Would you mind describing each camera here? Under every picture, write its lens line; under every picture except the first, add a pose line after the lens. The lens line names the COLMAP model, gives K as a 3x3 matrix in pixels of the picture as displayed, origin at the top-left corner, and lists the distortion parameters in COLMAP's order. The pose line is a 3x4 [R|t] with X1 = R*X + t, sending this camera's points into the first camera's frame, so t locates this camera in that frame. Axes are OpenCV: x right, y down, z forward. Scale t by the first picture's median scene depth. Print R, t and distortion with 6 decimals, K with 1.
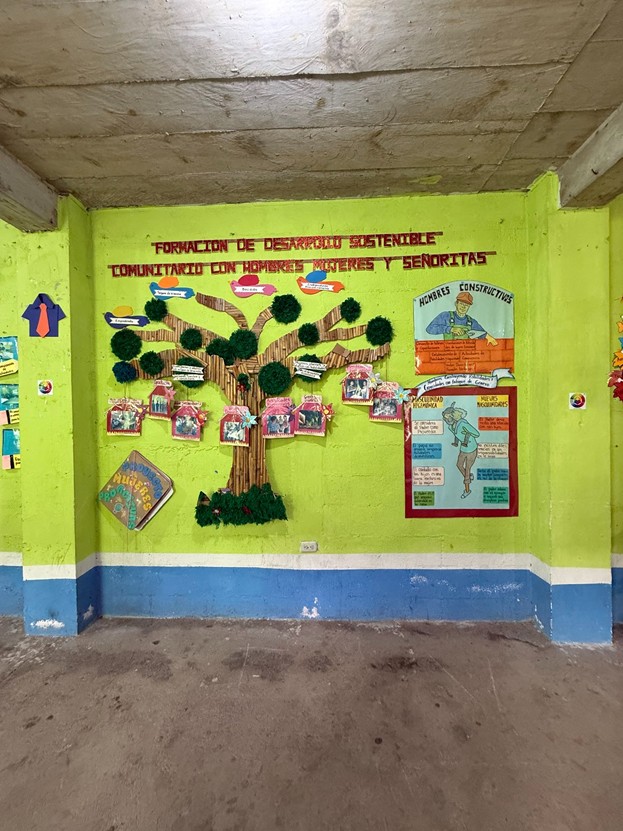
lens RADIAL K [[333.7, 0, 311.5], [0, 333.7, 415.5], [0, 0, 1]] dist [-0.000483, 0.000091]
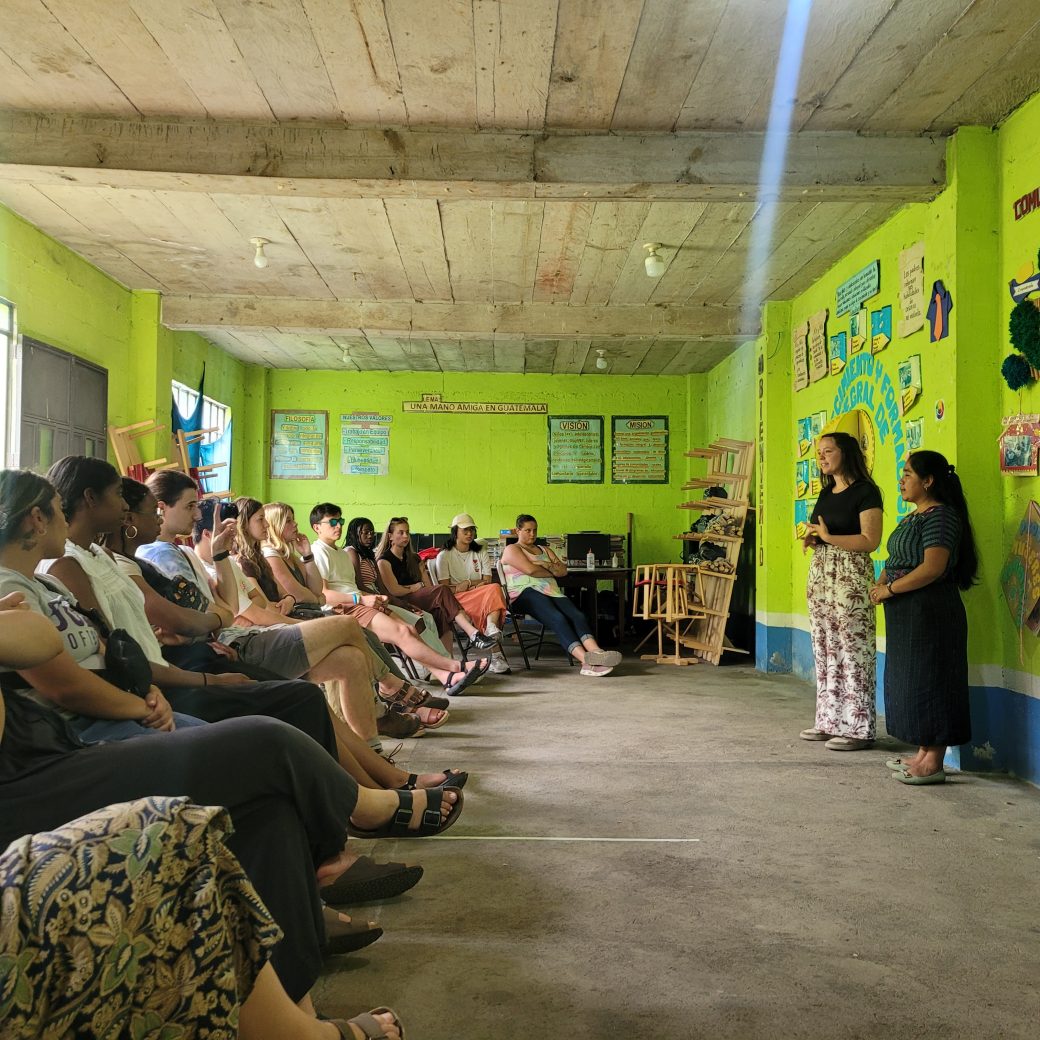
lens RADIAL K [[1186.2, 0, 530.4], [0, 1186.2, 506.9], [0, 0, 1]] dist [0.026231, -0.002802]
pose [[0.067627, -0.041009, -0.996868, 1.662657], [-0.018661, 0.998928, -0.042360, 0.244898], [0.997536, 0.021468, 0.066789, -0.035565]]
